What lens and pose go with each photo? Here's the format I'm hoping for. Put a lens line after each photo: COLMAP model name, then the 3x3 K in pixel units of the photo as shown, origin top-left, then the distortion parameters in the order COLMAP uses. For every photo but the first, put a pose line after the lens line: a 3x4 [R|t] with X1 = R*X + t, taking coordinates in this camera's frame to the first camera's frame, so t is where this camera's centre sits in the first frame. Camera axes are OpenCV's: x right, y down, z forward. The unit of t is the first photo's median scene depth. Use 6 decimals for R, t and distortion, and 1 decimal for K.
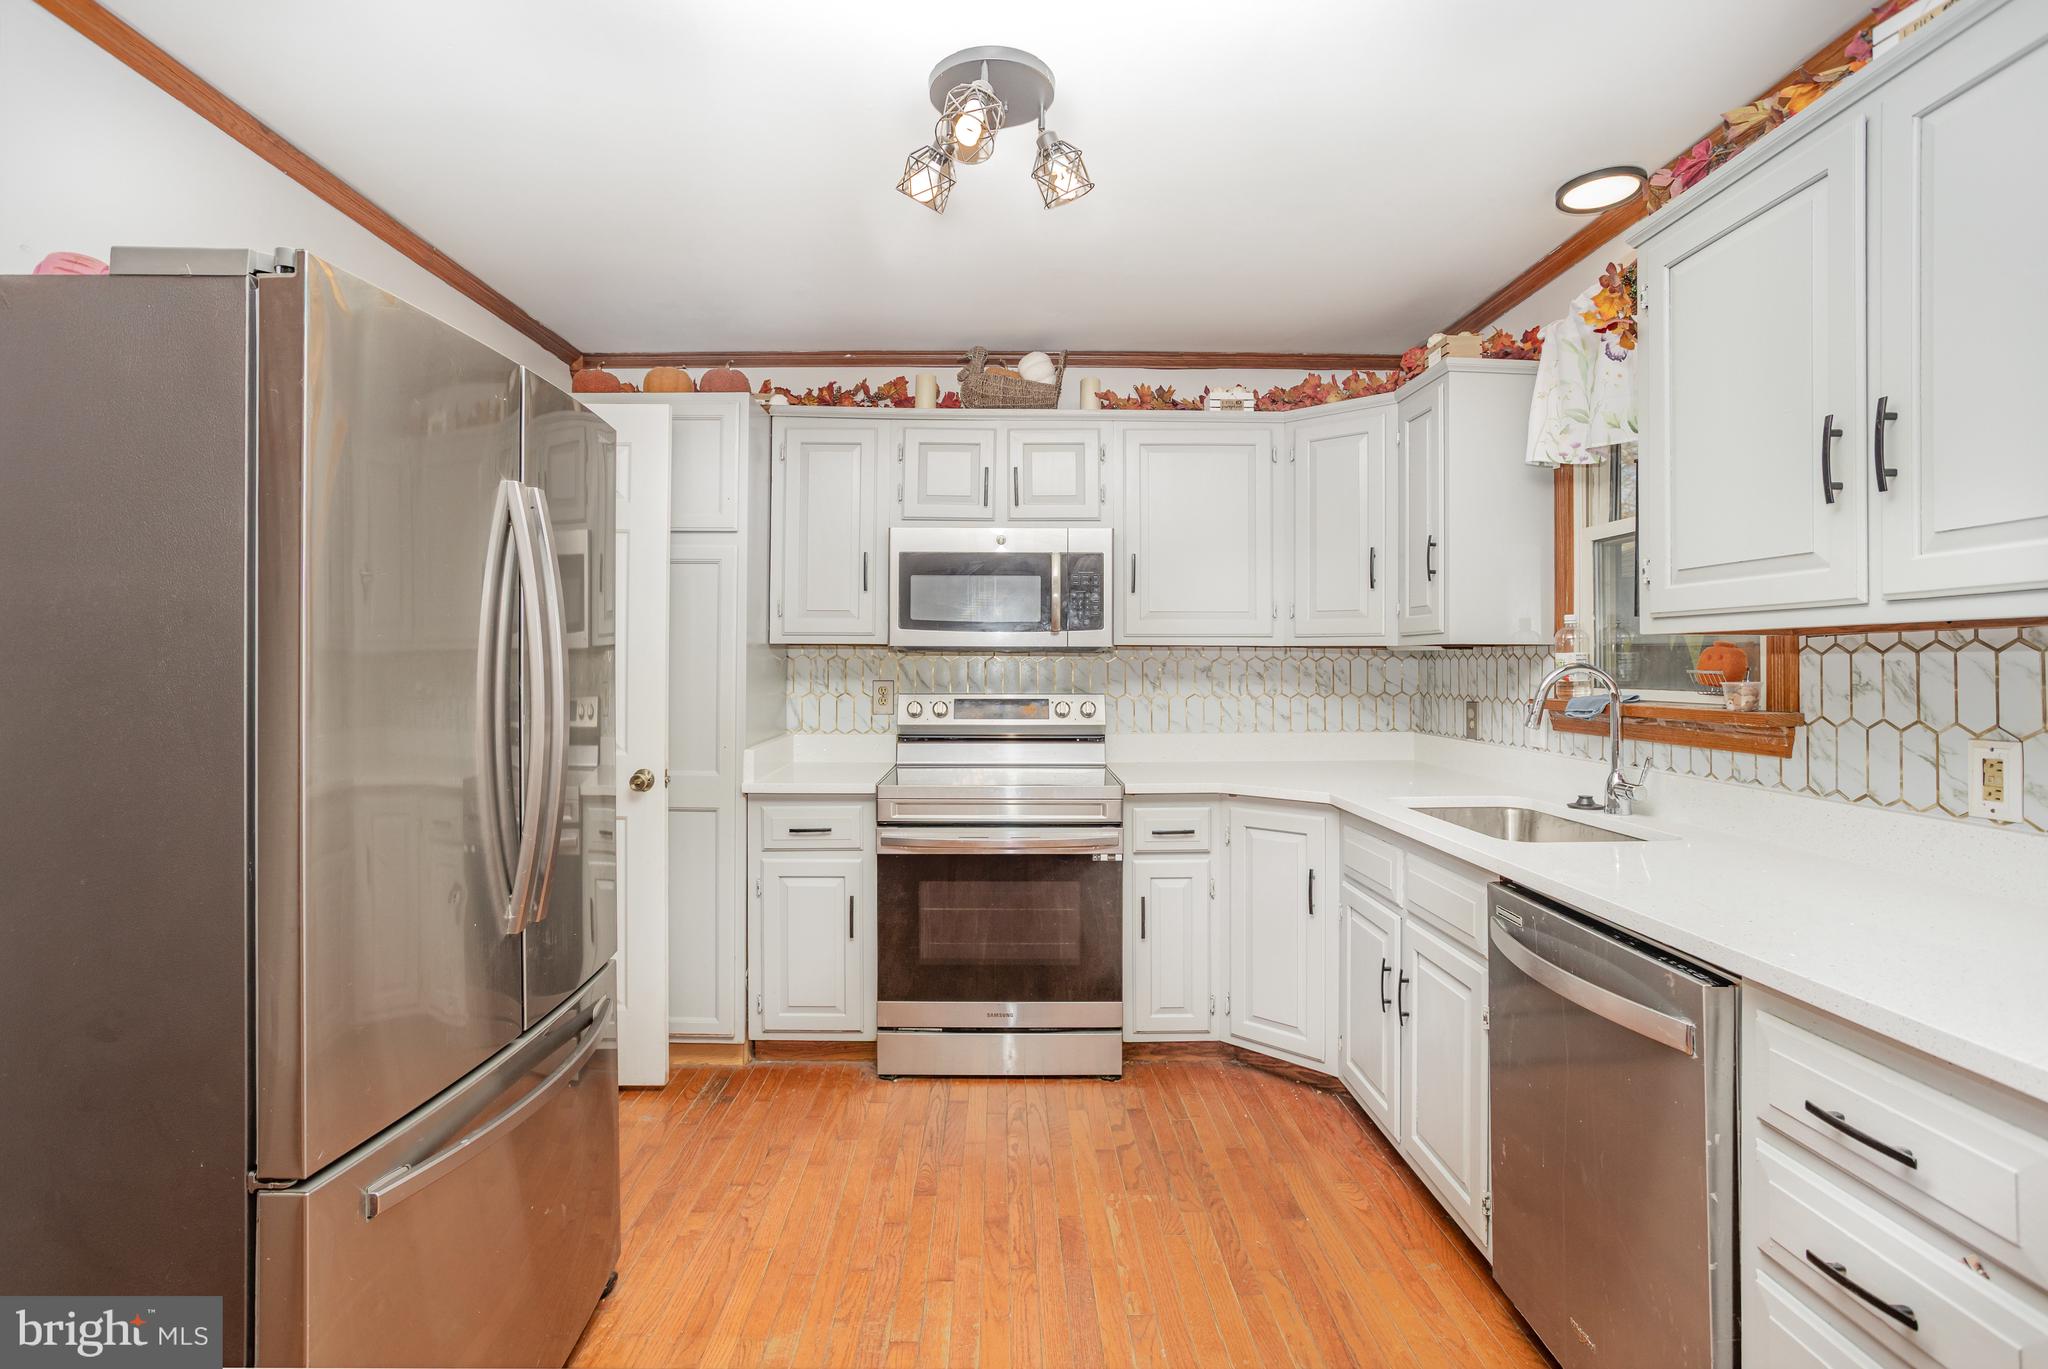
lens RADIAL K [[987.7, 0, 1001.8], [0, 987.7, 655.8], [0, 0, 1]] dist [-0.065622, 0.036312]
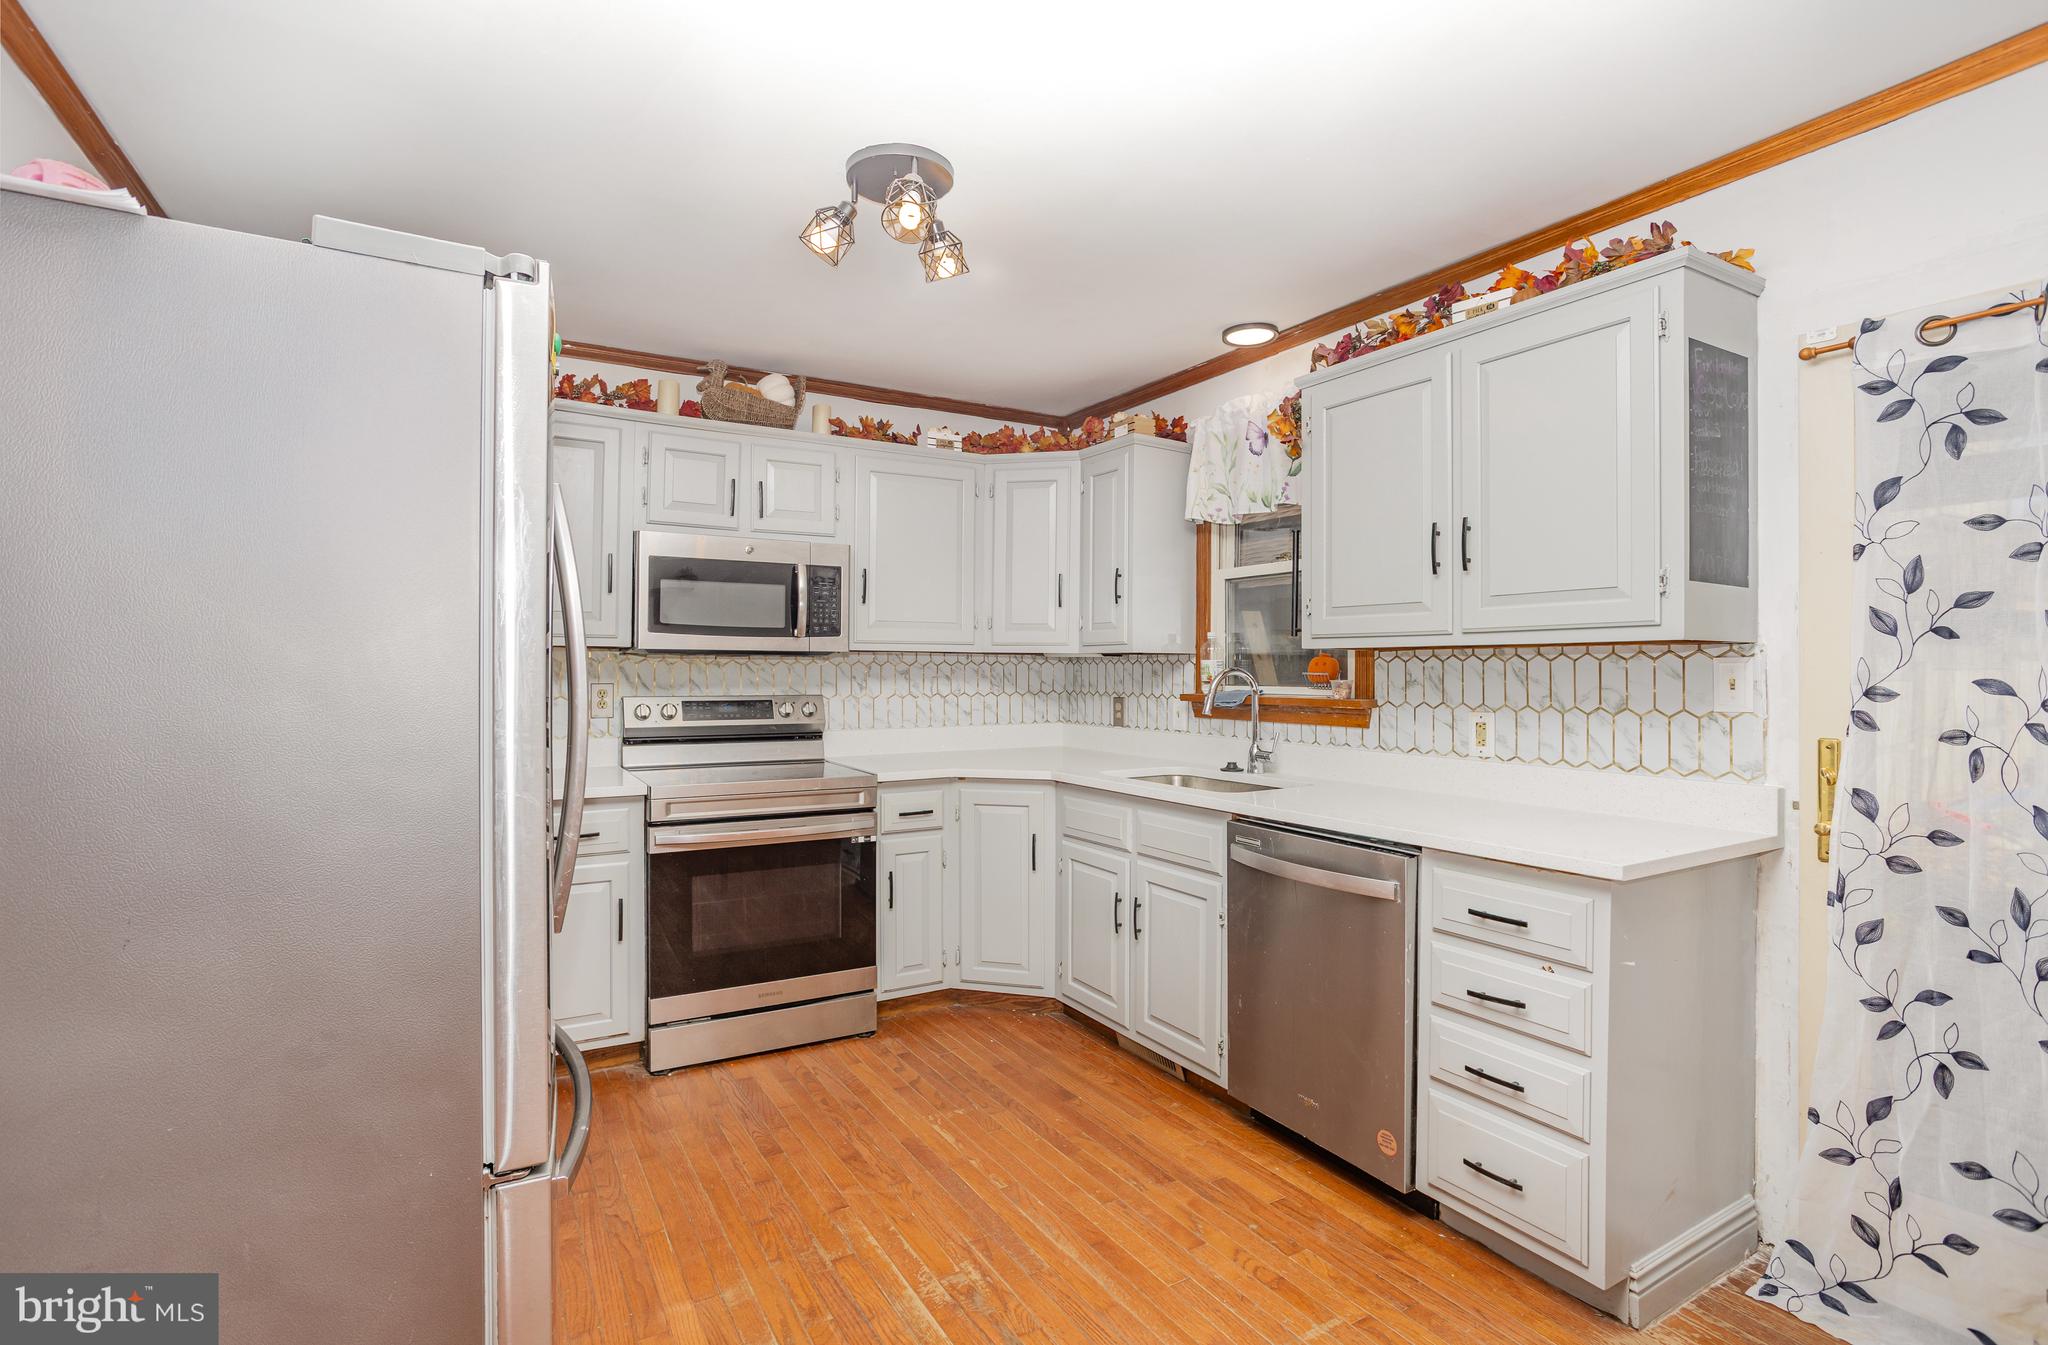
lens RADIAL K [[981.5, 0, 1029.8], [0, 981.5, 668.1], [0, 0, 1]] dist [-0.080471, 0.057660]
pose [[0.860102, 0.001772, 0.510119, -0.295311], [-0.006584, 0.999949, 0.007627, -0.000404], [-0.510080, -0.009919, 0.860070, -0.053711]]
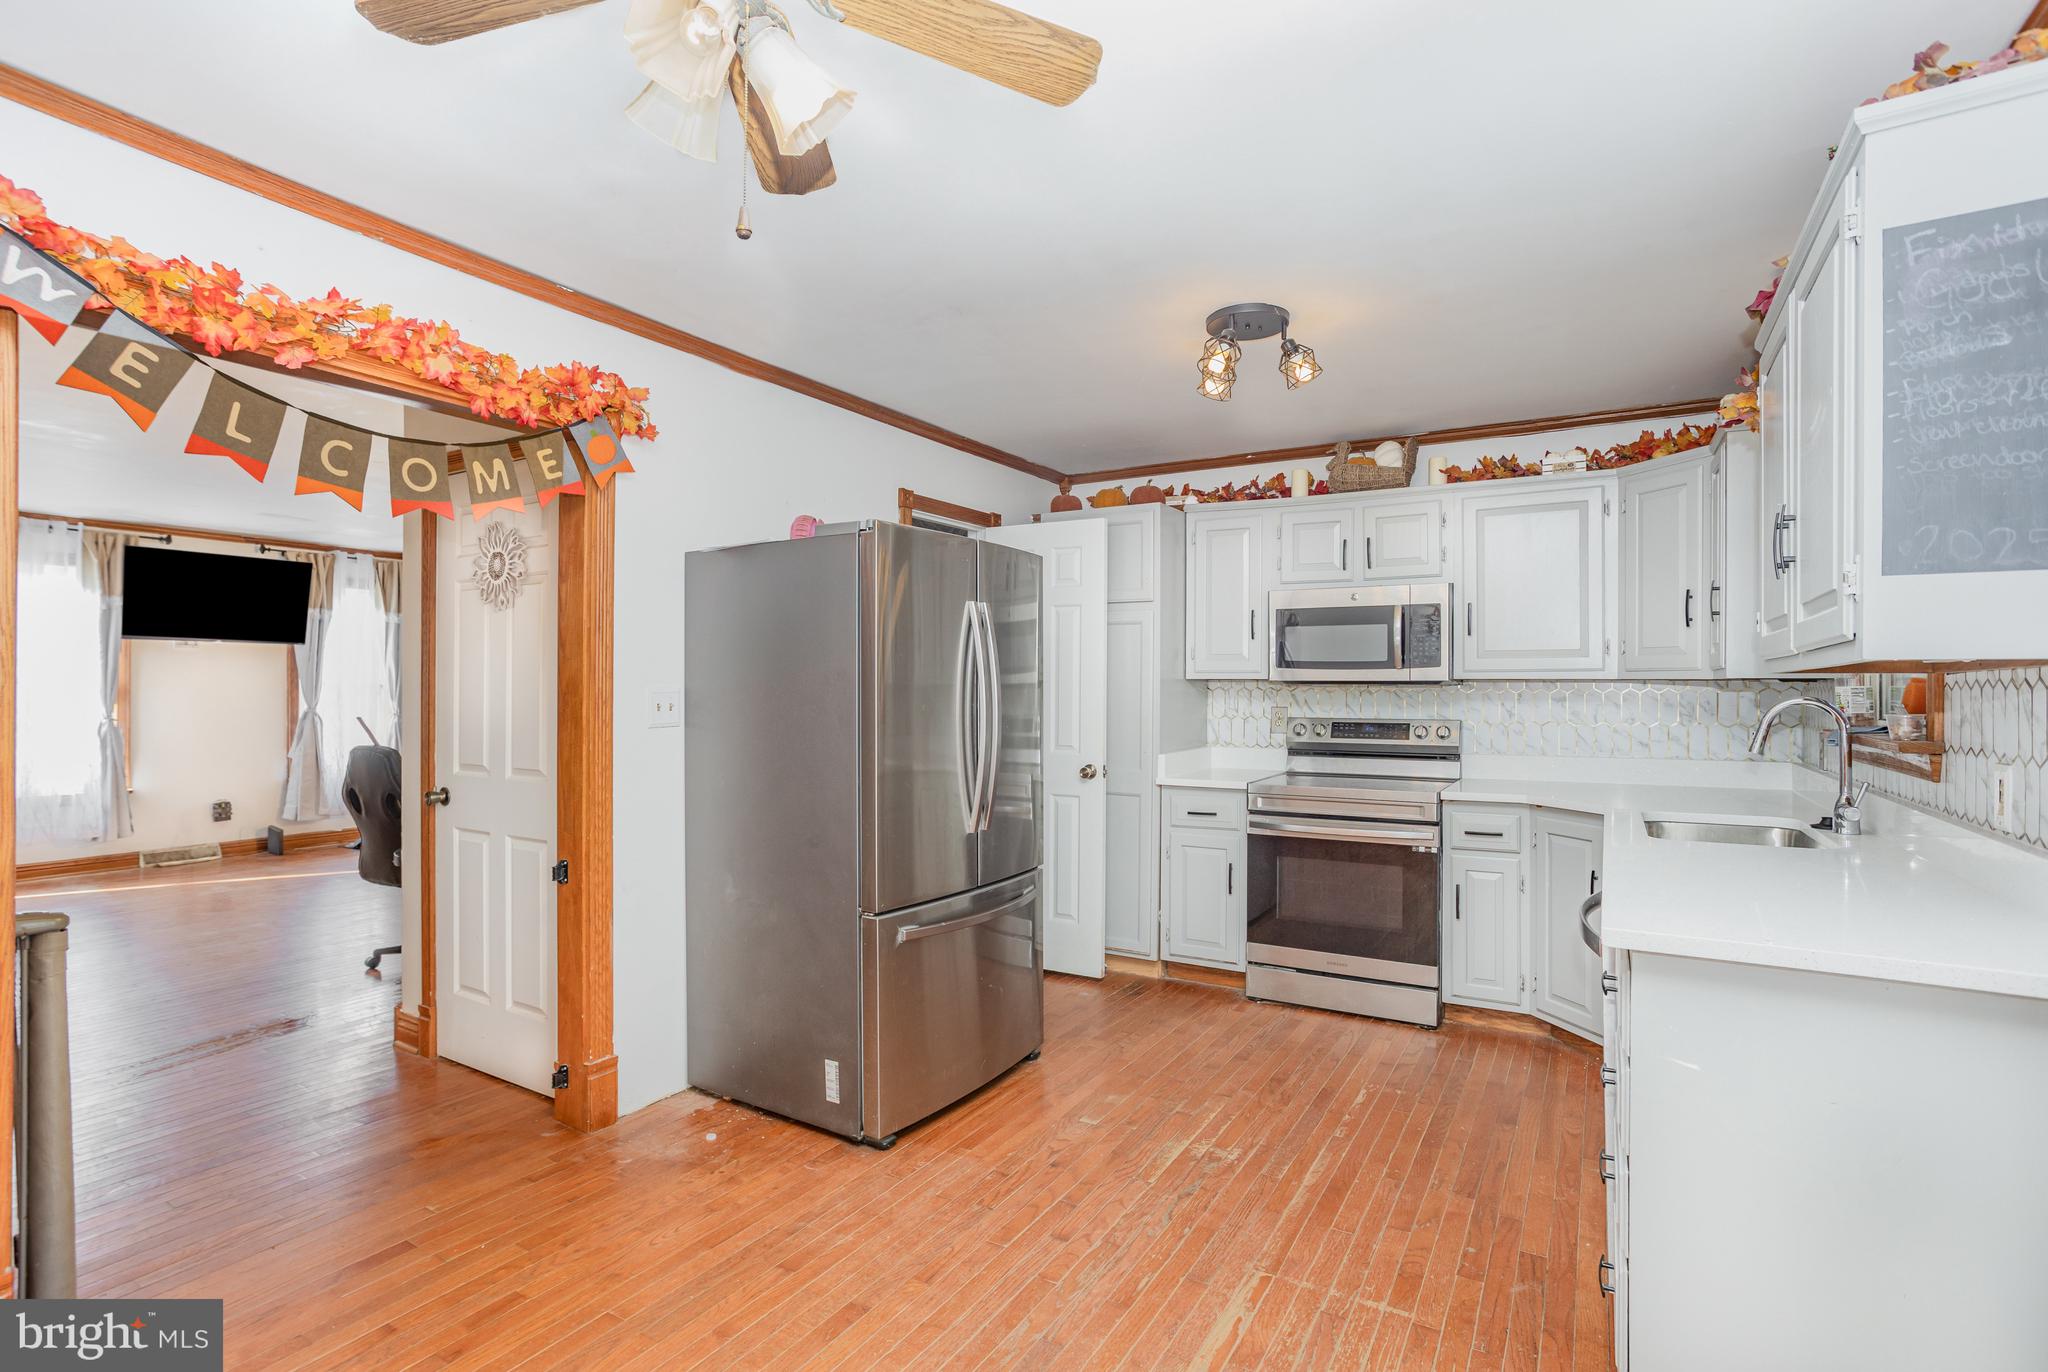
lens RADIAL K [[989.2, 0, 1011.6], [0, 989.2, 688.9], [0, 0, 1]] dist [-0.056575, 0.035986]
pose [[0.852236, 0.000224, -0.523157, 0.306880], [0.002759, 0.999984, 0.004922, -0.006760], [0.523150, -0.005638, 0.852222, -0.331149]]
